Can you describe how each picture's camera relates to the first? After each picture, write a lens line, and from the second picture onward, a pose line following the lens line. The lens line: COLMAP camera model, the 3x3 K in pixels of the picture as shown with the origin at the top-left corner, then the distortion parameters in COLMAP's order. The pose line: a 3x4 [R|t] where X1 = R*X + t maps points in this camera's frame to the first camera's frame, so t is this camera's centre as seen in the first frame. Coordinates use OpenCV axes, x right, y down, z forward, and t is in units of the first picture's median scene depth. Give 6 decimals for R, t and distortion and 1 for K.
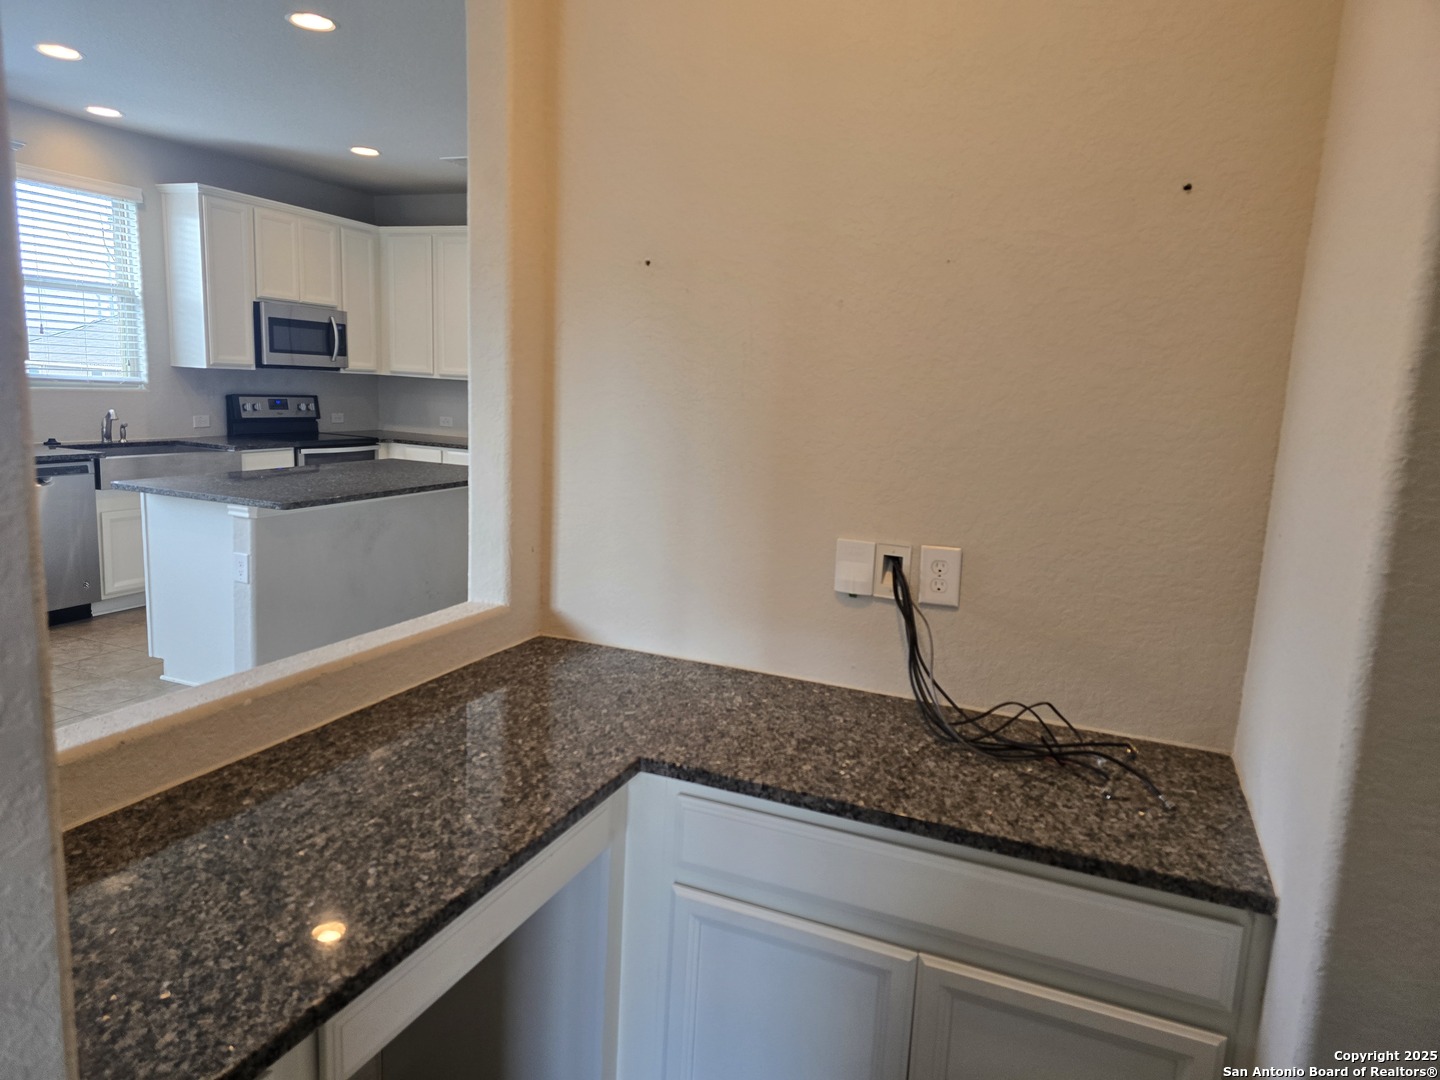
lens RADIAL K [[958.9, 0, 706.1], [0, 958.9, 541.6], [0, 0, 1]] dist [0.029842, -0.004033]
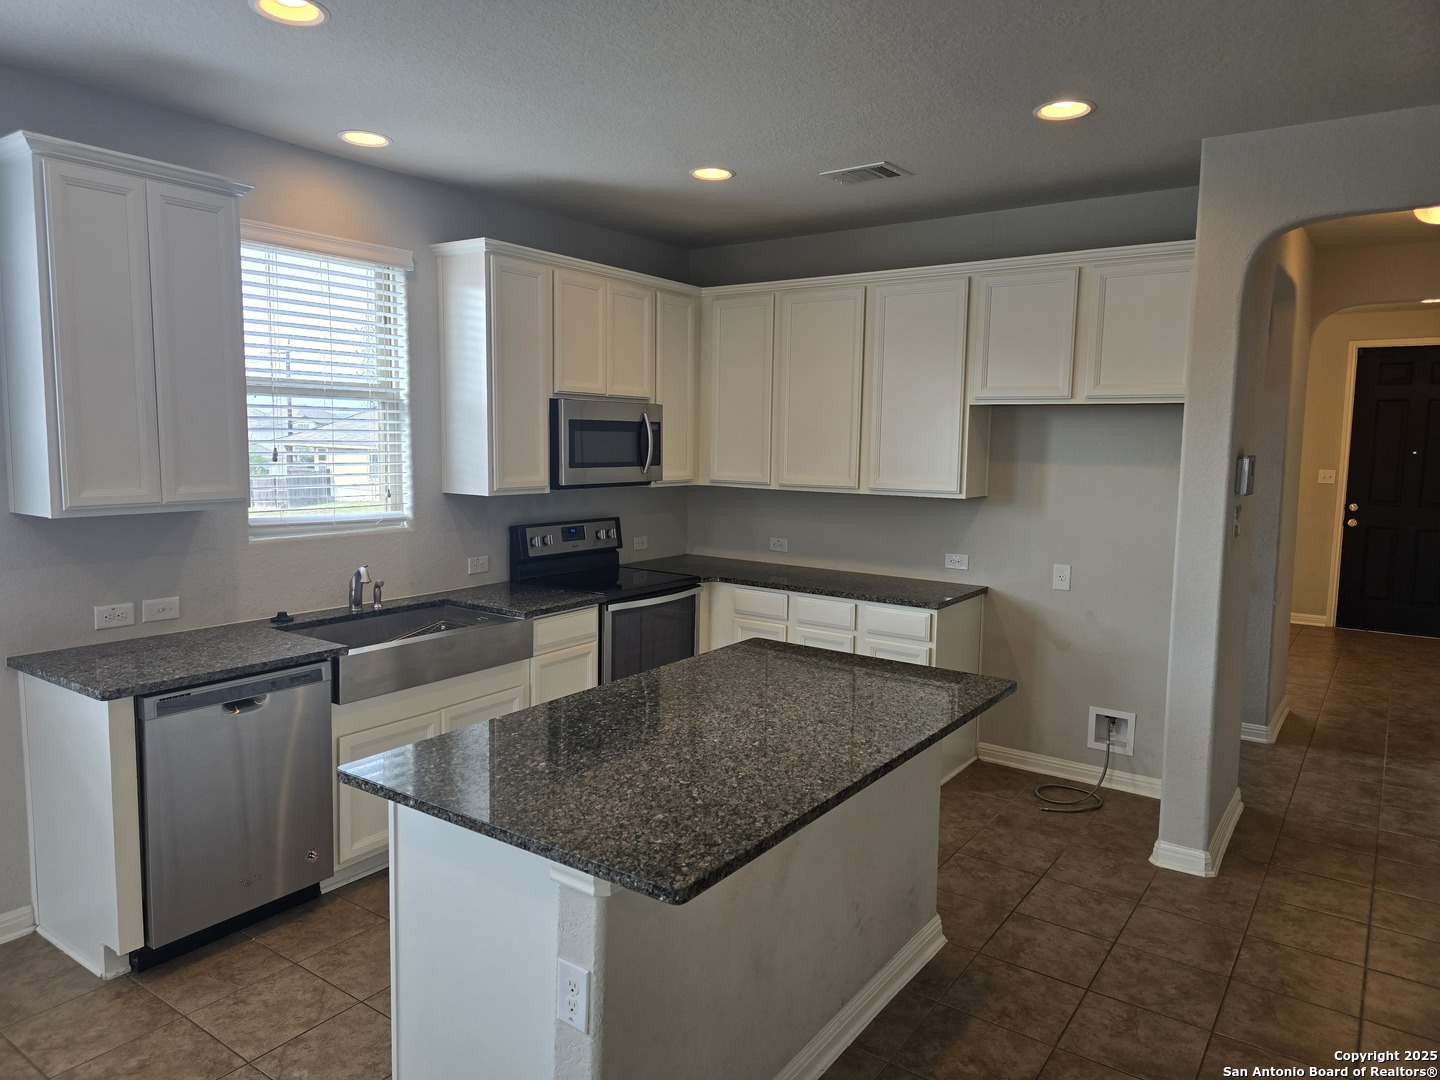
lens RADIAL K [[952.2, 0, 720.0], [0, 952.2, 540.0], [0, 0, 1]] dist [0.091046, -0.104880]
pose [[0.977273, -0.005293, -0.211920, -0.201799], [-0.008109, 0.998023, -0.062324, -0.104150], [0.211831, 0.062626, 0.975298, 0.353608]]
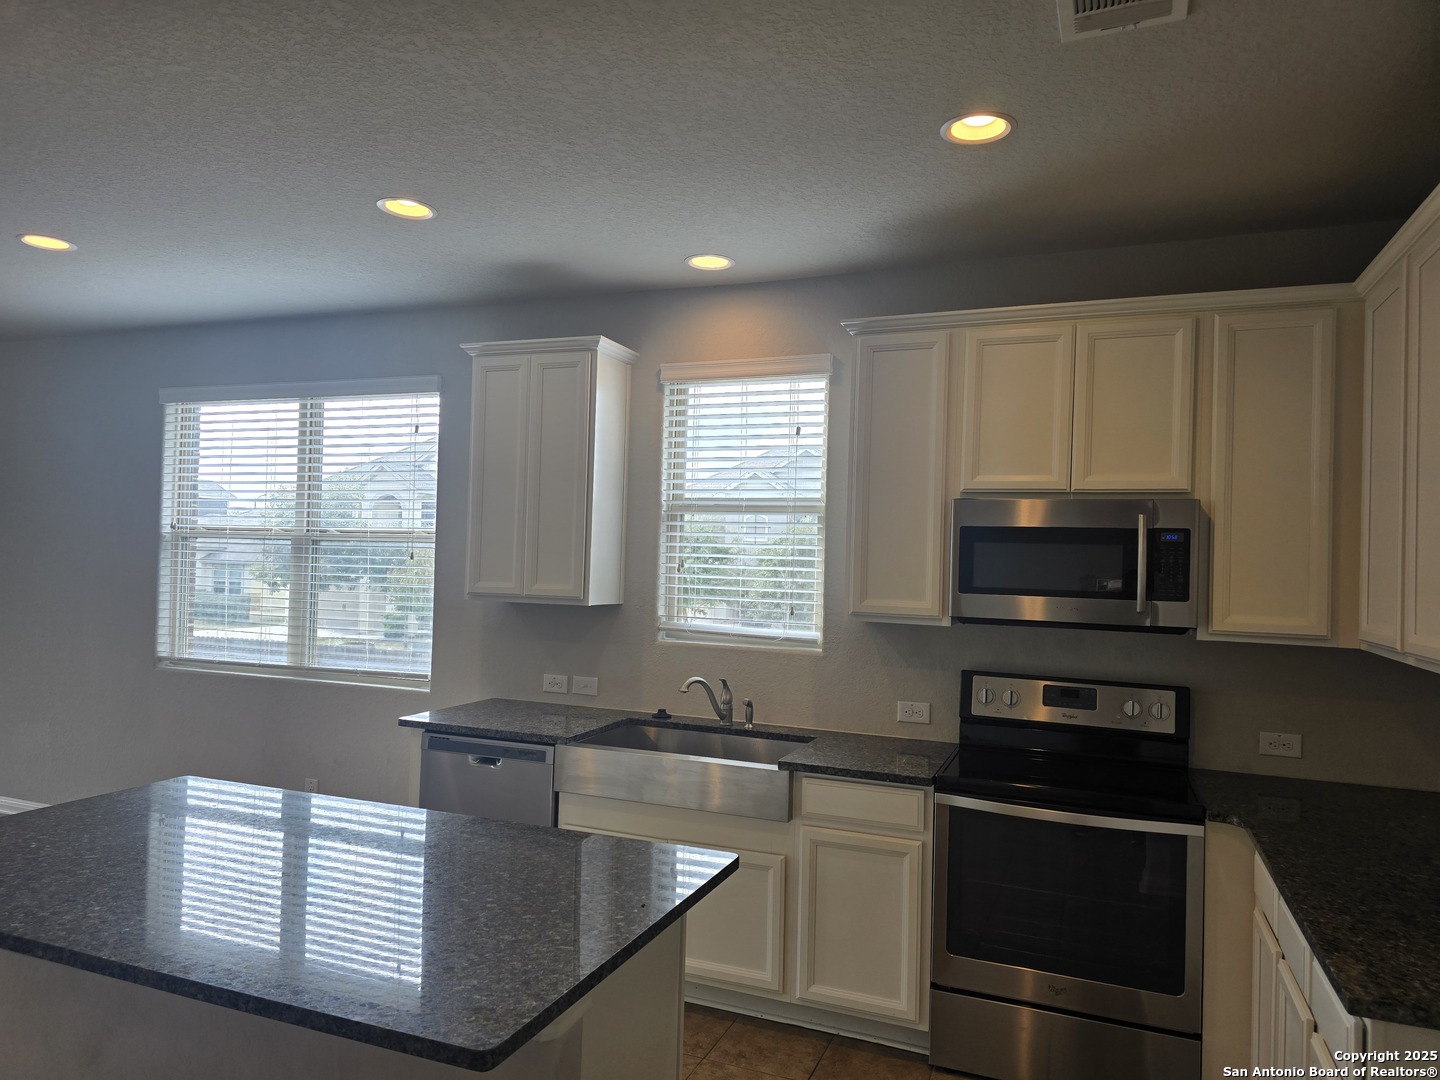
lens RADIAL K [[952.2, 0, 720.0], [0, 952.2, 540.0], [0, 0, 1]] dist [0.091046, -0.104880]
pose [[0.024820, -0.067005, -0.997444, 0.056836], [-0.196182, 0.978024, -0.070583, -0.169132], [0.980253, 0.197432, 0.011129, 0.897925]]
